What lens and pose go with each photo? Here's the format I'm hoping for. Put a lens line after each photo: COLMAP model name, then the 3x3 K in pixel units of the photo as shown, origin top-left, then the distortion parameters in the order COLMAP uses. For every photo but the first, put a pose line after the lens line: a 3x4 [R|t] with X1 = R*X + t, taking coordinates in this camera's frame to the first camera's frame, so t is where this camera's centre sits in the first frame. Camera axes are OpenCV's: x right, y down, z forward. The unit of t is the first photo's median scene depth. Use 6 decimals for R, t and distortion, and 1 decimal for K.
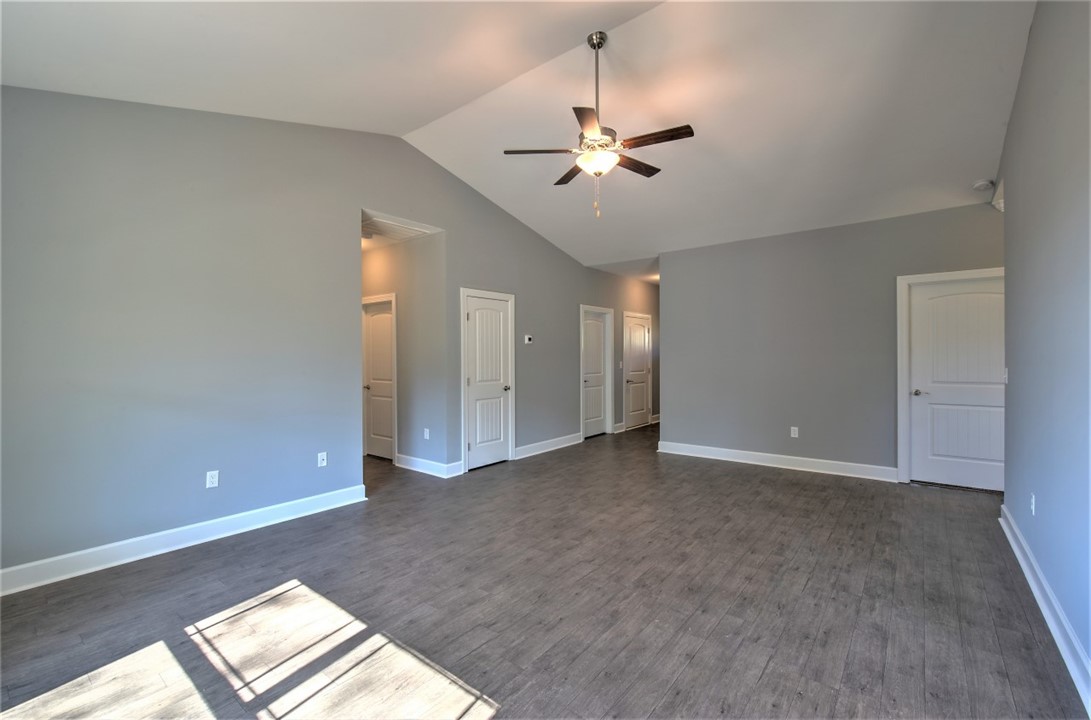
lens RADIAL K [[466.9, 0, 547.8], [0, 466.9, 357.3], [0, 0, 1]] dist [0.004534, -0.003507]
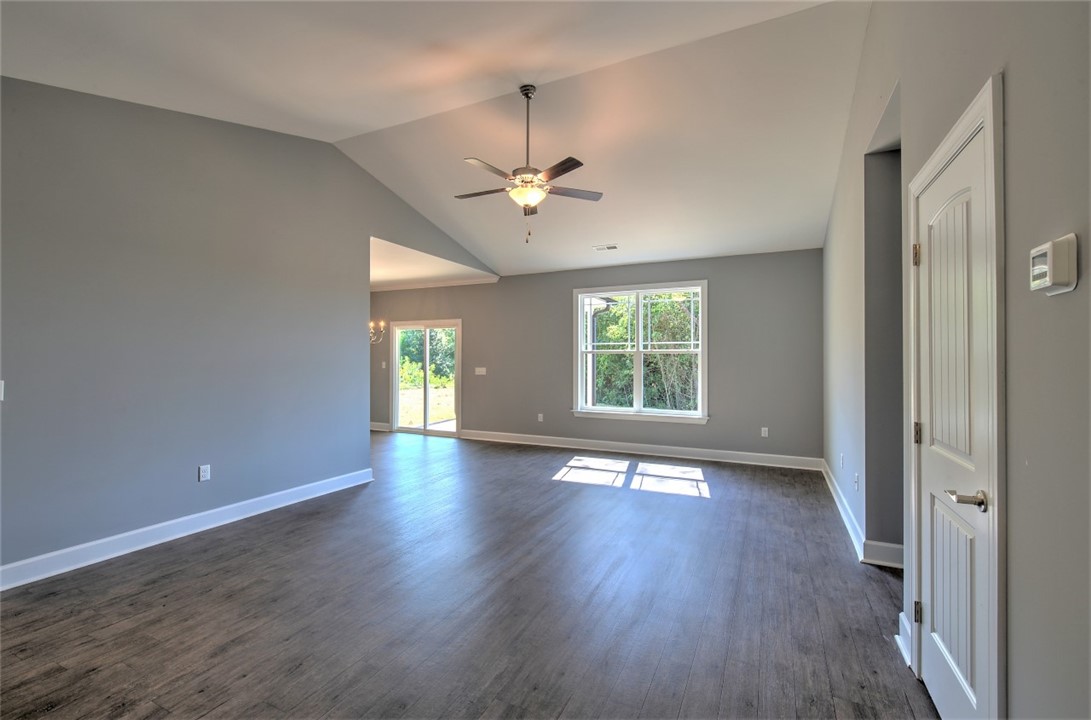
lens RADIAL K [[466.9, 0, 547.8], [0, 466.9, 357.3], [0, 0, 1]] dist [0.004534, -0.003507]
pose [[-0.974837, 0.003262, -0.222895, 0.250781], [0.003322, 0.999994, 0.000106, -0.009706], [0.222894, -0.000637, -0.974842, 1.677147]]
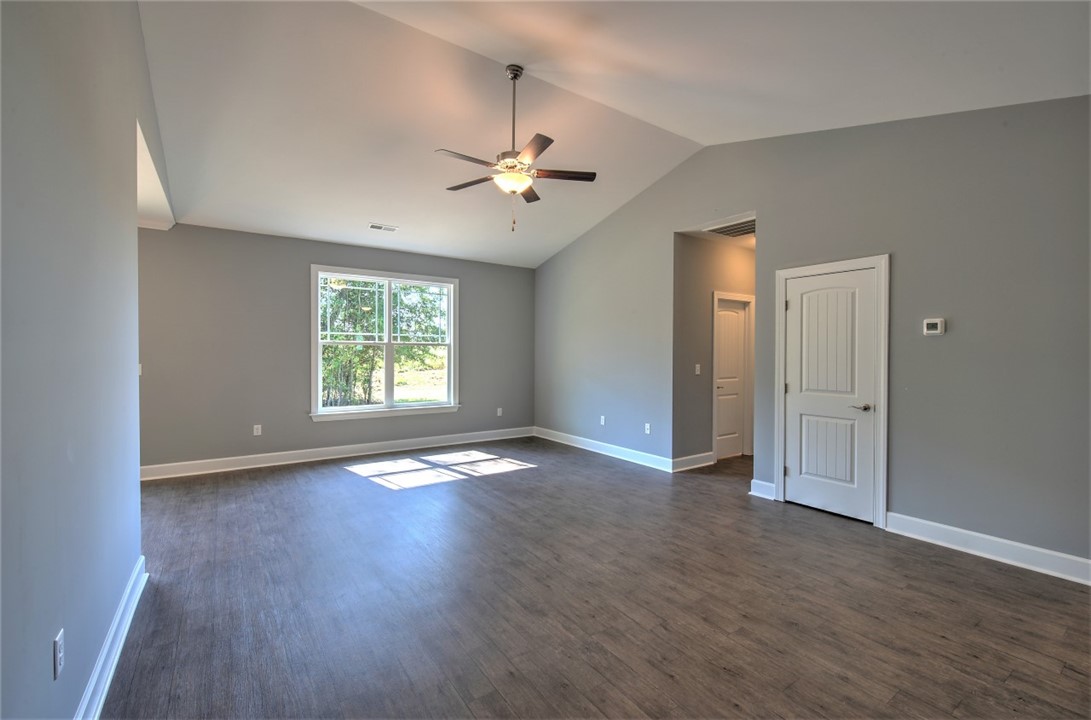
lens RADIAL K [[466.9, 0, 547.8], [0, 466.9, 357.3], [0, 0, 1]] dist [0.004534, -0.003507]
pose [[-0.288431, 0.013704, -0.957403, 0.905346], [-0.007143, 0.999839, 0.016463, -0.012020], [0.957474, 0.011587, -0.288286, 1.097319]]
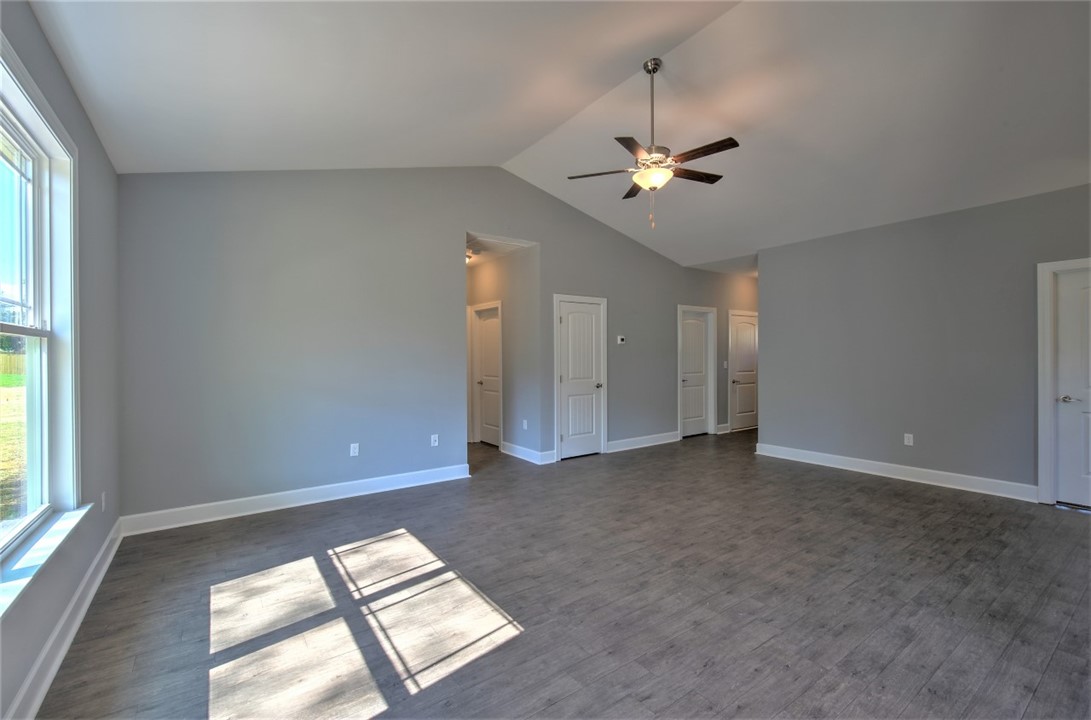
lens RADIAL K [[466.9, 0, 547.8], [0, 466.9, 357.3], [0, 0, 1]] dist [0.004534, -0.003507]
pose [[0.961402, 0.001825, -0.275143, 0.134167], [-0.001395, 0.999997, 0.001759, -0.000895], [0.275145, -0.001307, 0.961402, -0.089636]]
